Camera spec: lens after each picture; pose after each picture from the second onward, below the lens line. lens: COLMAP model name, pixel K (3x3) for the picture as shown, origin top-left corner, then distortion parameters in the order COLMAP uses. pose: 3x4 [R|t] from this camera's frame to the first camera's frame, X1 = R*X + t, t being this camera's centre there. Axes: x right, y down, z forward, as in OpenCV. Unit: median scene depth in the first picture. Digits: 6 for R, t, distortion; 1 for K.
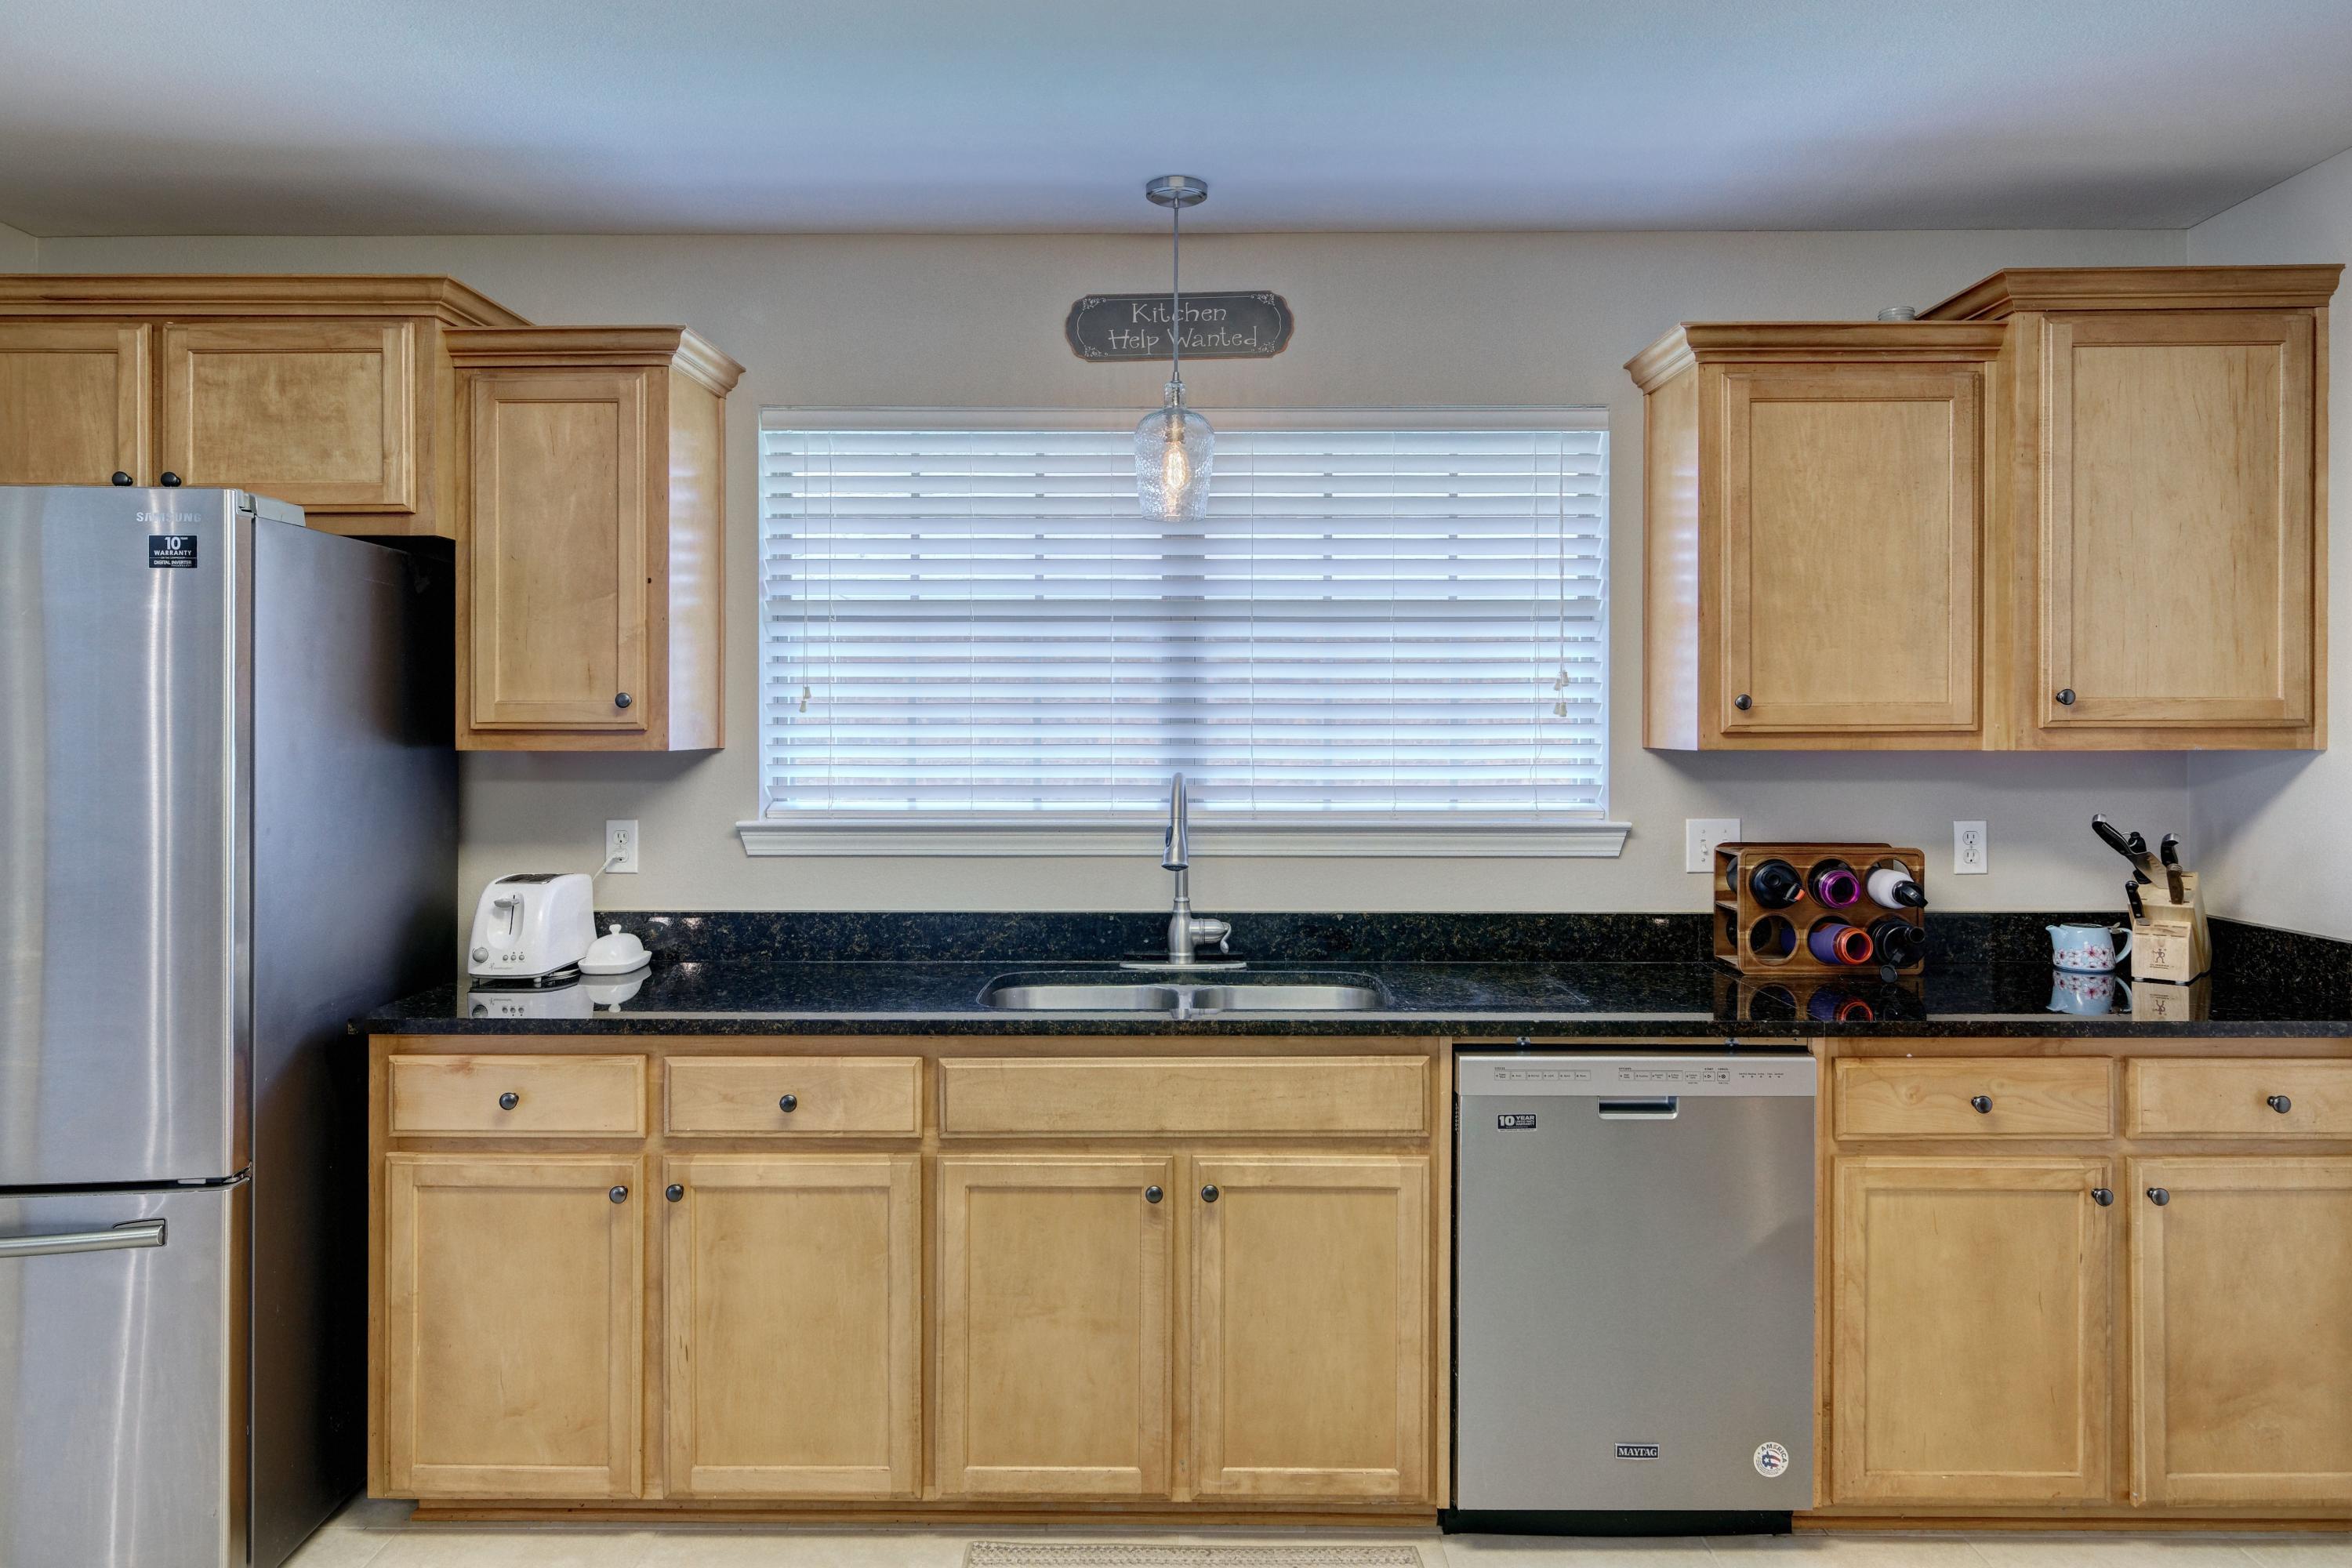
lens RADIAL K [[1507.7, 0, 1175.3], [0, 1507.7, 728.7], [0, 0, 1]] dist [0.000657, -0.002462]
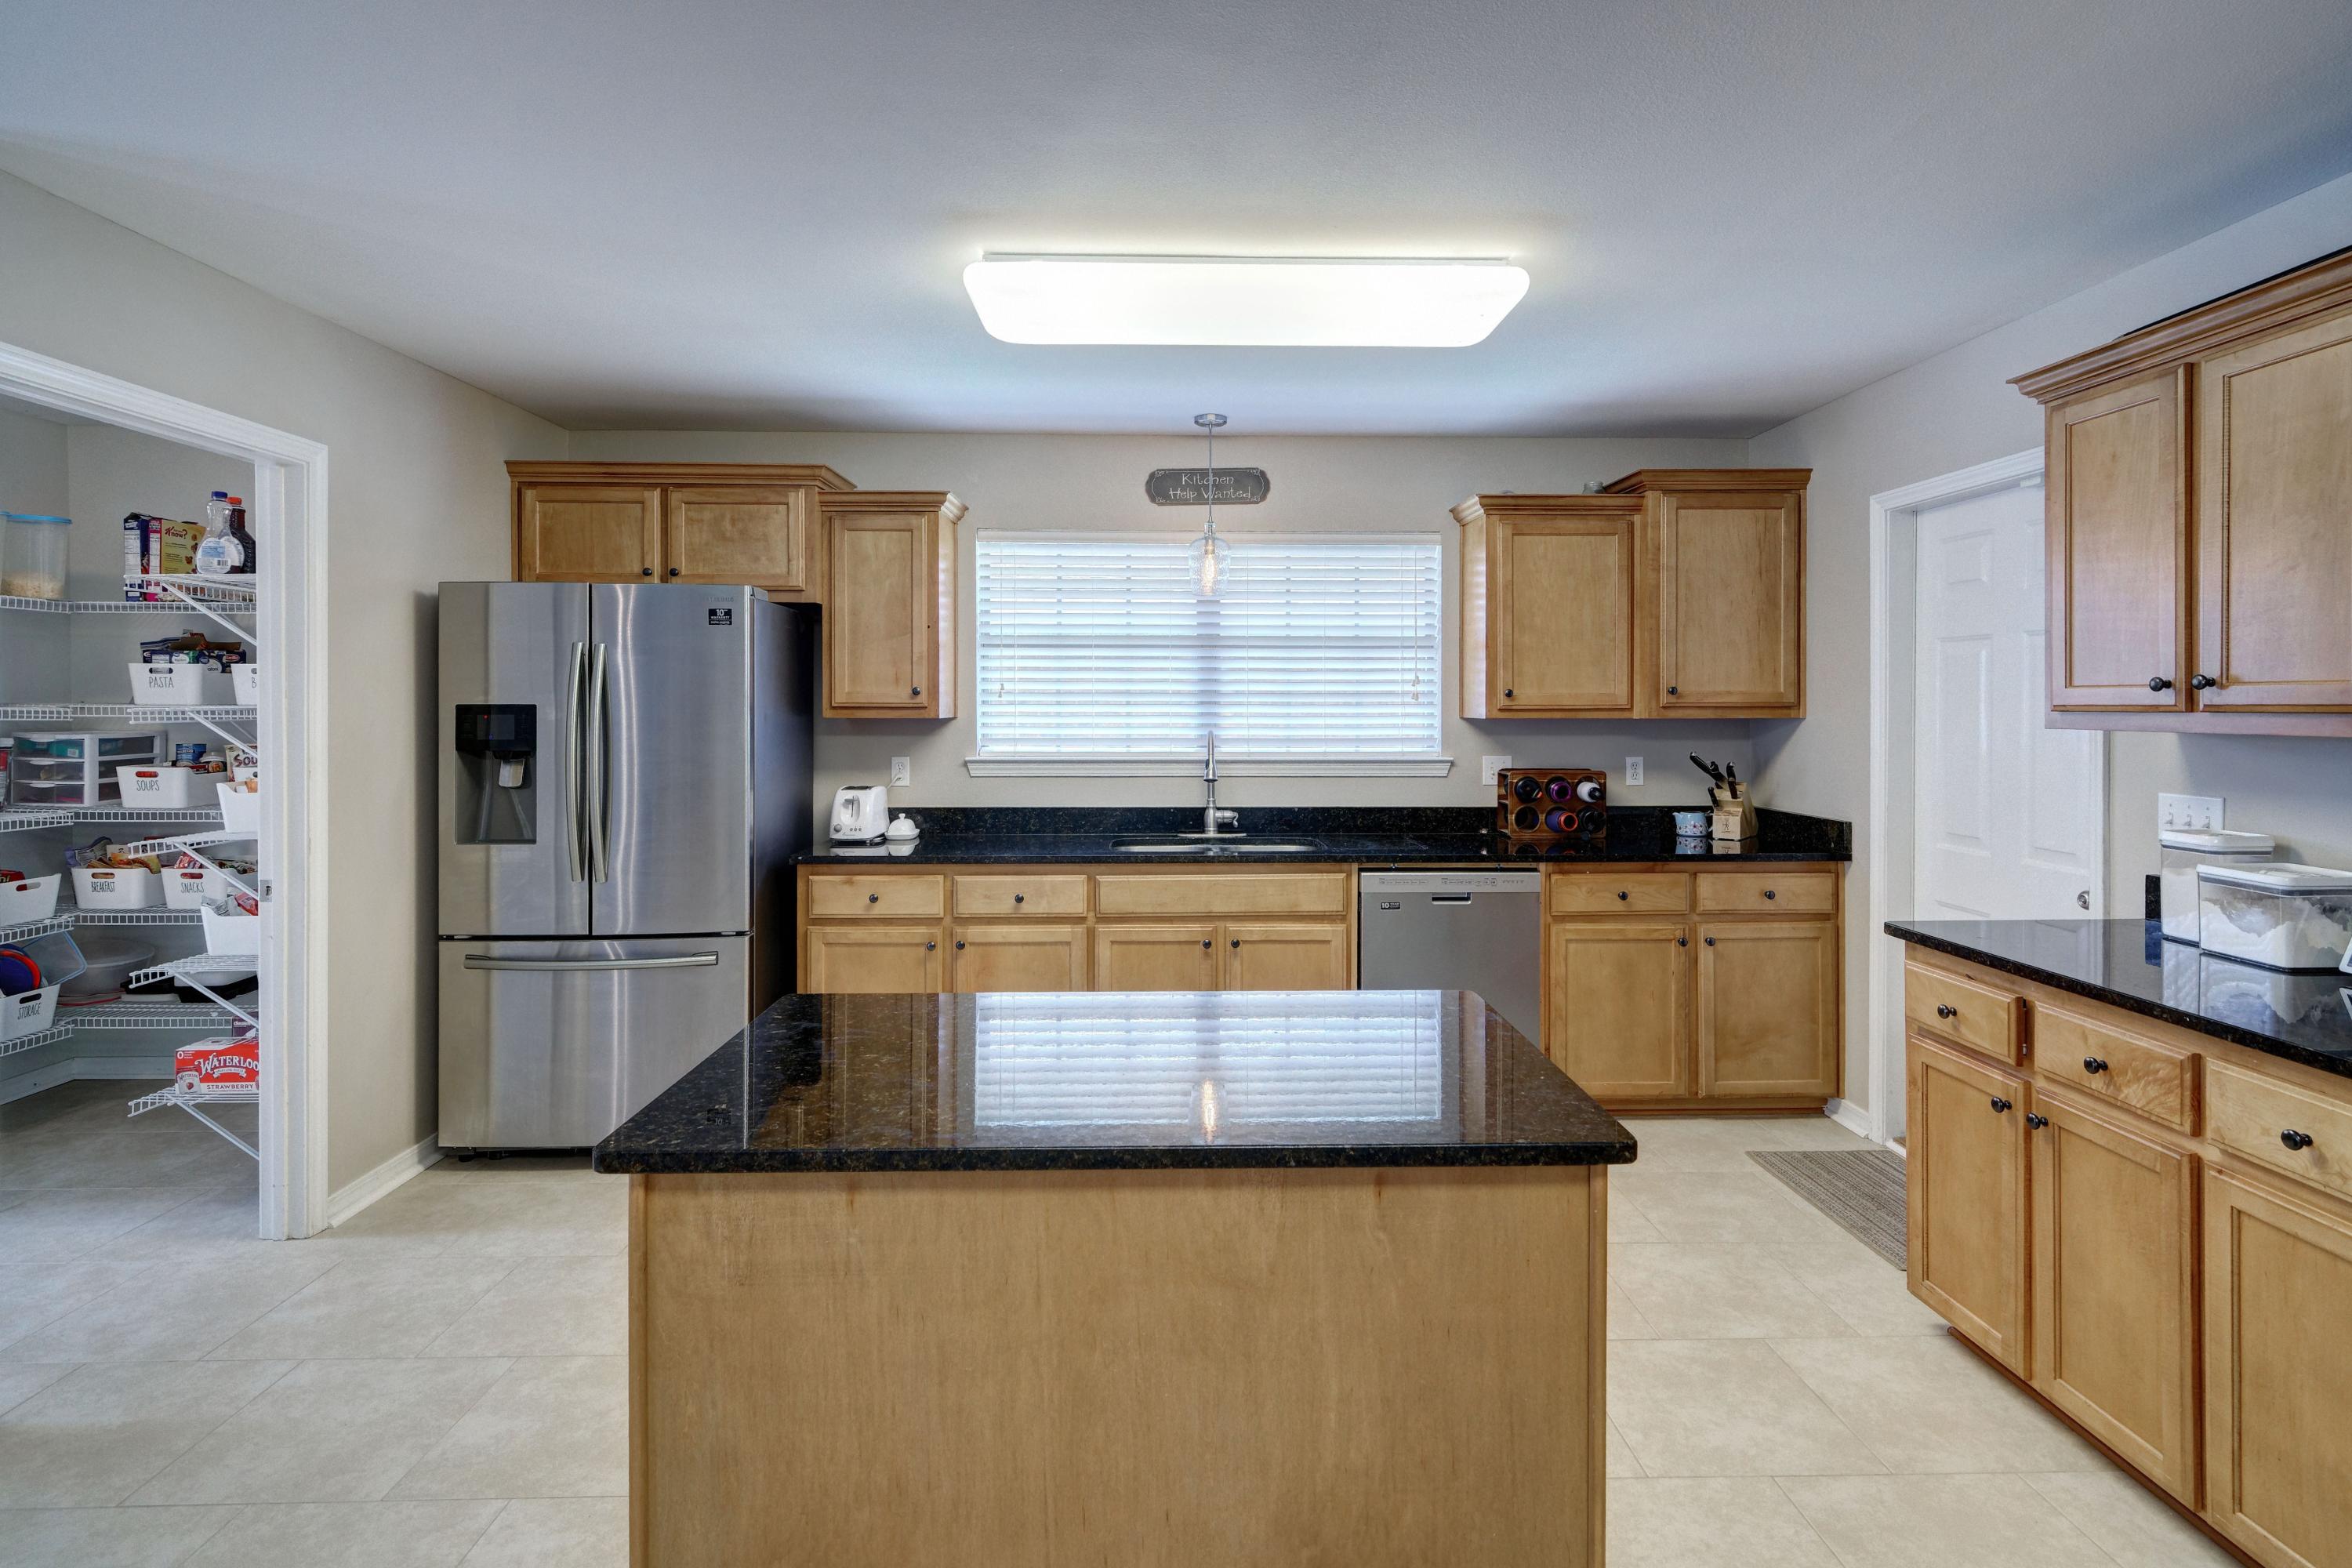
lens RADIAL K [[1151.9, 0, 1182.9], [0, 1151.9, 707.0], [0, 0, 1]] dist [0.010935, -0.002089]
pose [[0.999223, 0.000851, 0.039398, -0.092493], [-0.000786, 0.999998, -0.001665, 0.002901], [-0.039399, 0.001632, 0.999222, -0.439516]]
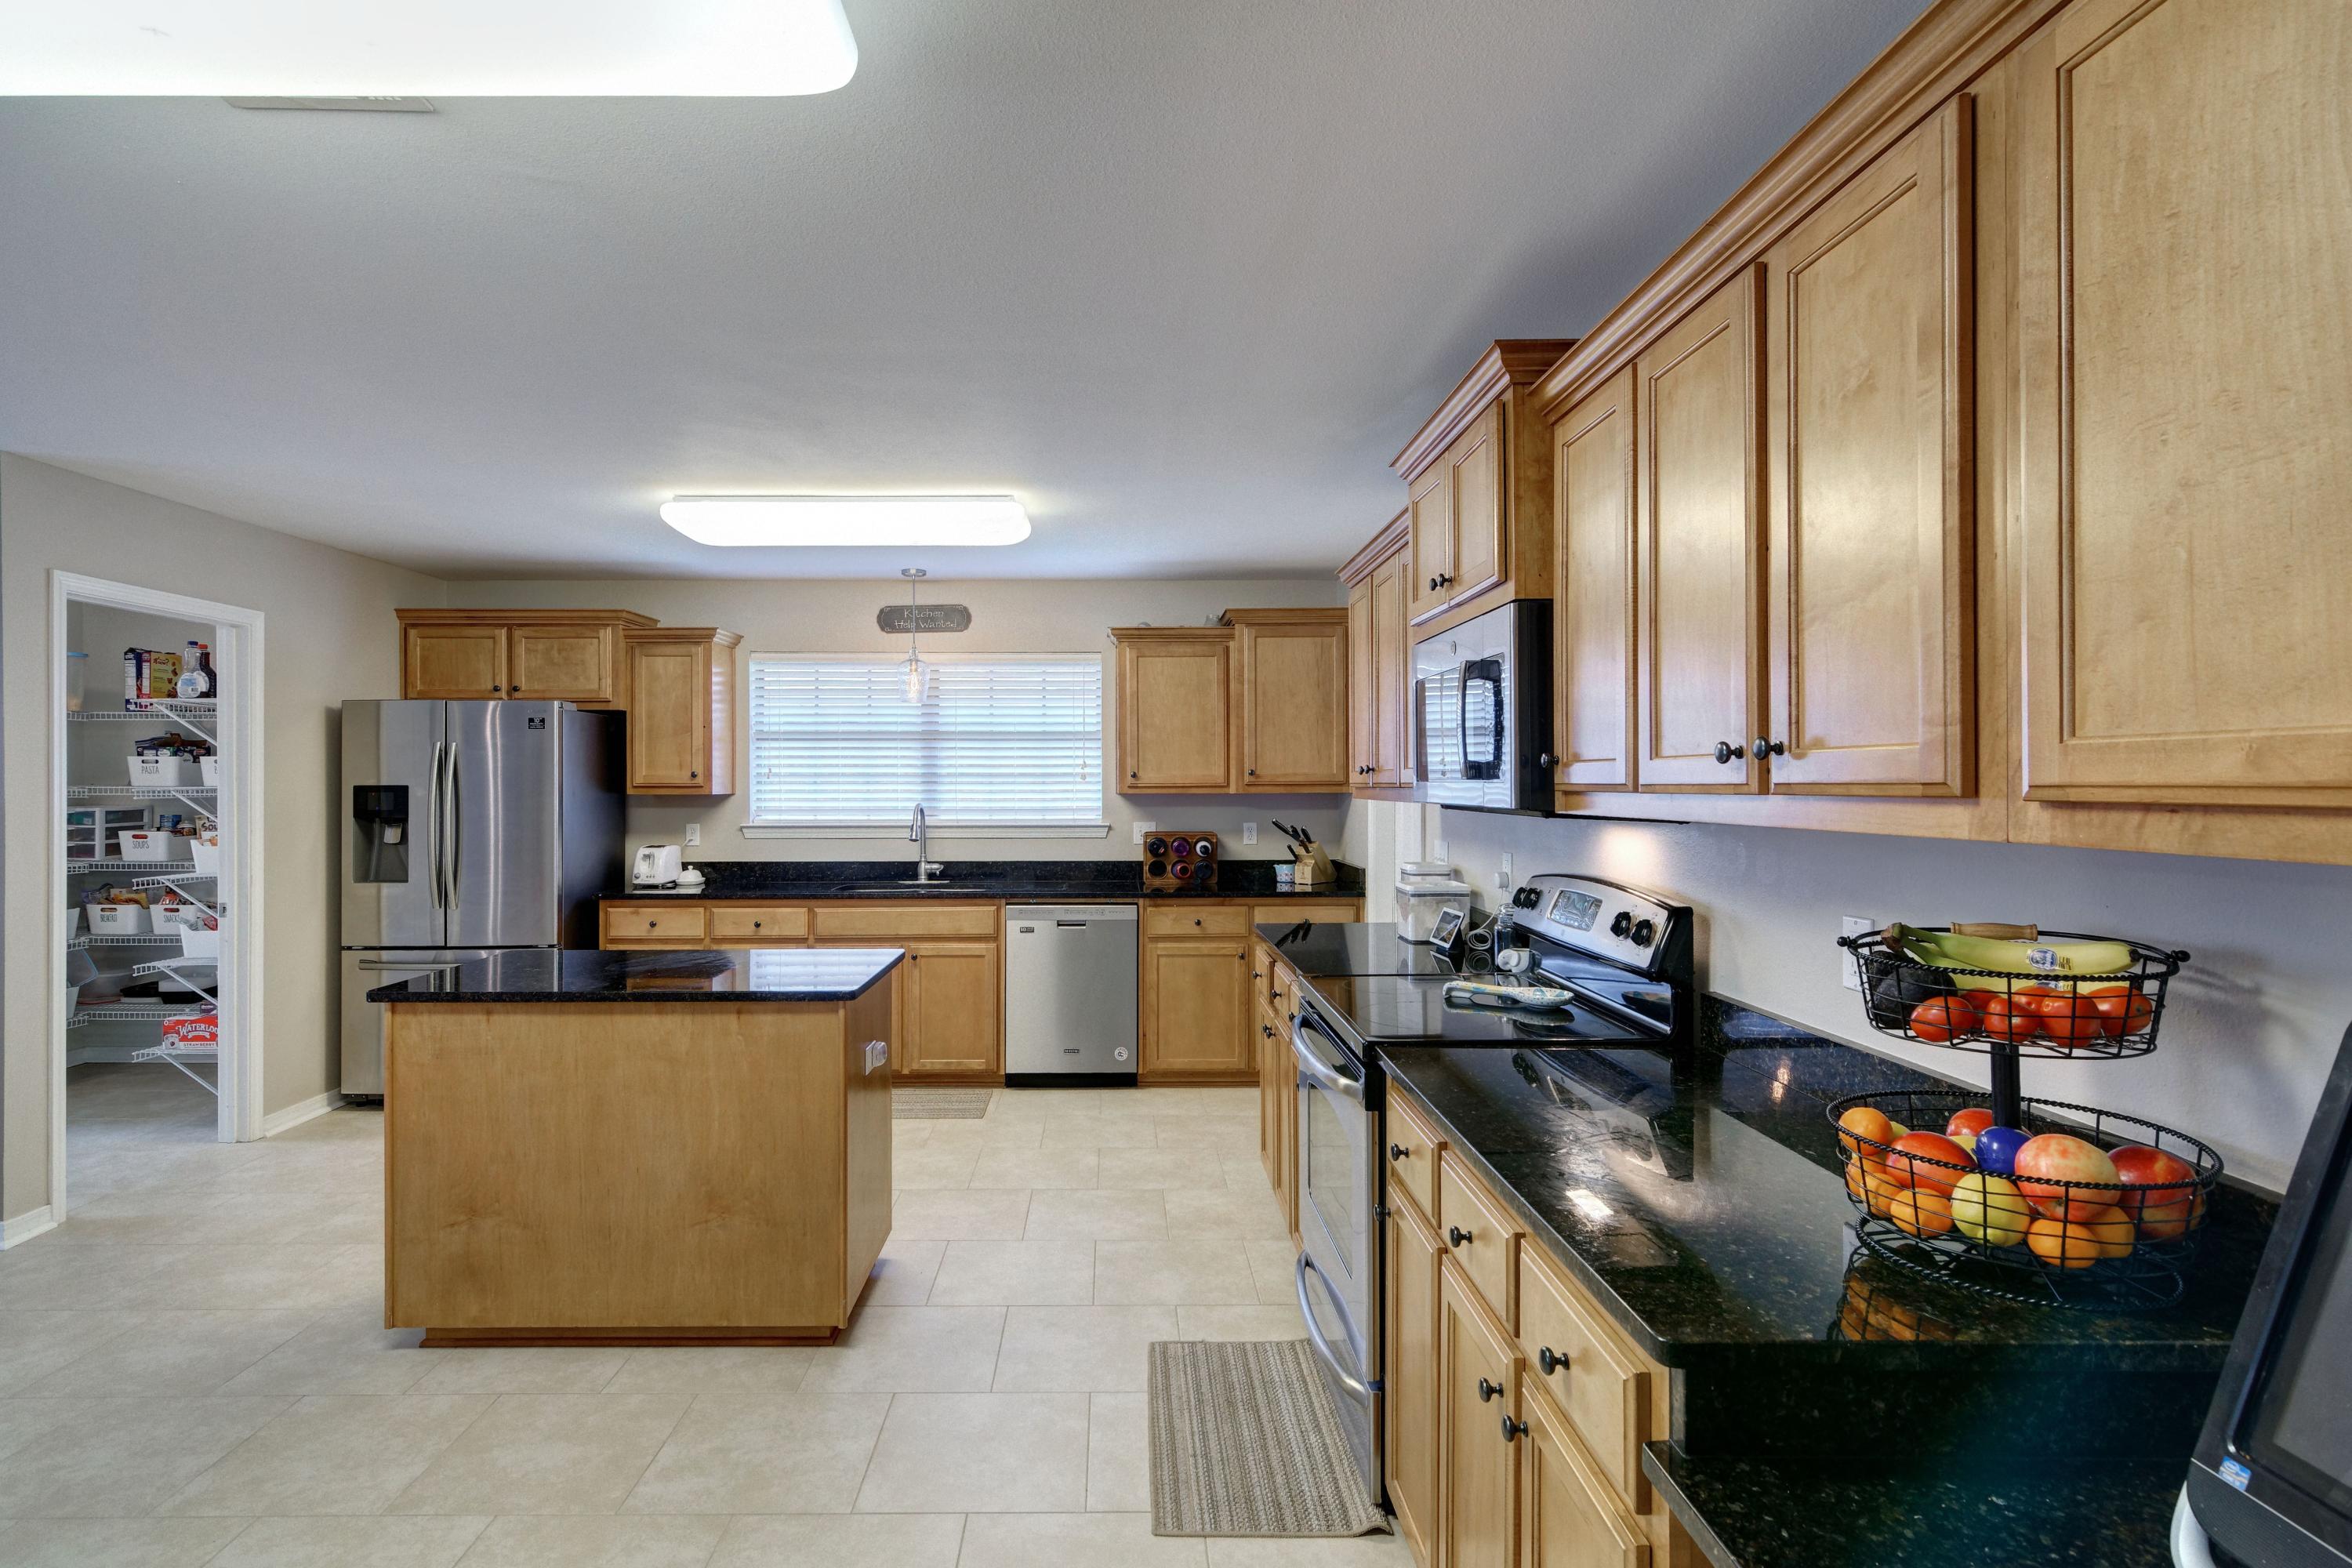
lens RADIAL K [[1151.9, 0, 1104.1], [0, 1151.9, 778.7], [0, 0, 1]] dist [0.010935, -0.002089]
pose [[0.999880, -0.001788, 0.015415, 0.293455], [0.001903, 0.999971, -0.007440, 0.003991], [-0.015401, 0.007469, 0.999853, -0.952330]]
